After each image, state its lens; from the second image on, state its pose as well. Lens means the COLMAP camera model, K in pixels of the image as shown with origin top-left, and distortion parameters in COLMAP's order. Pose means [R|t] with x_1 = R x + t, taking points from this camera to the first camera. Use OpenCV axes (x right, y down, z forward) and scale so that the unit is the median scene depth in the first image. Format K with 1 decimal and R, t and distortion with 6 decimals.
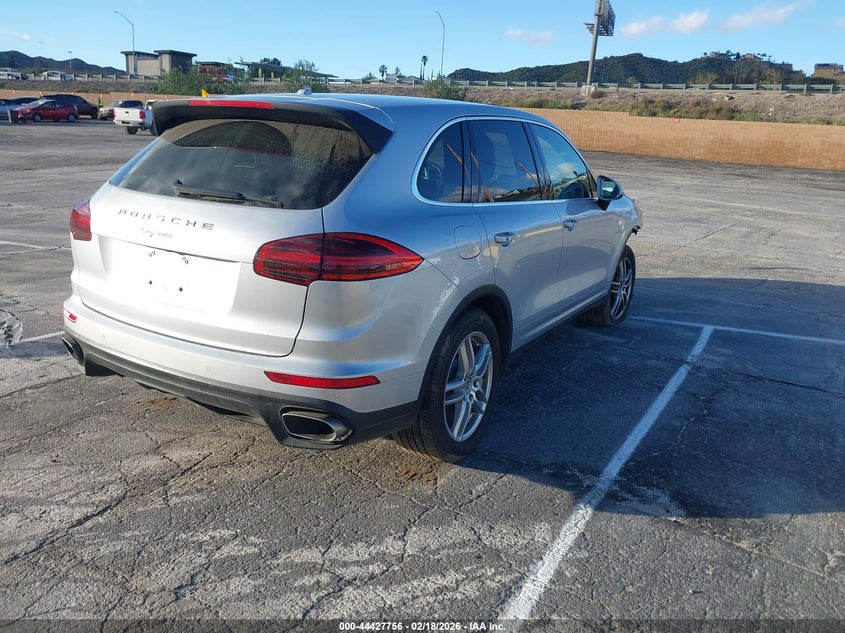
lens RADIAL K [[748.7, 0, 422.5], [0, 748.7, 316.5], [0, 0, 1]] dist [-0.000298, 0.001492]
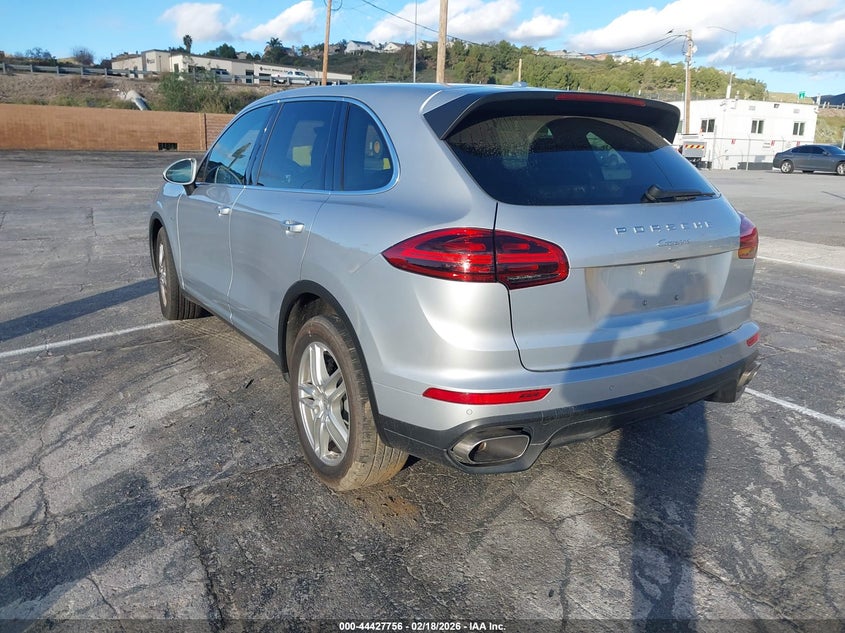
lens RADIAL K [[748.7, 0, 422.5], [0, 748.7, 316.5], [0, 0, 1]] dist [-0.000298, 0.001492]
pose [[0.364970, -0.256210, 0.895072, -1.125783], [0.230535, 0.956319, 0.179740, -0.224757], [-0.902026, 0.140746, 0.408093, 0.785033]]
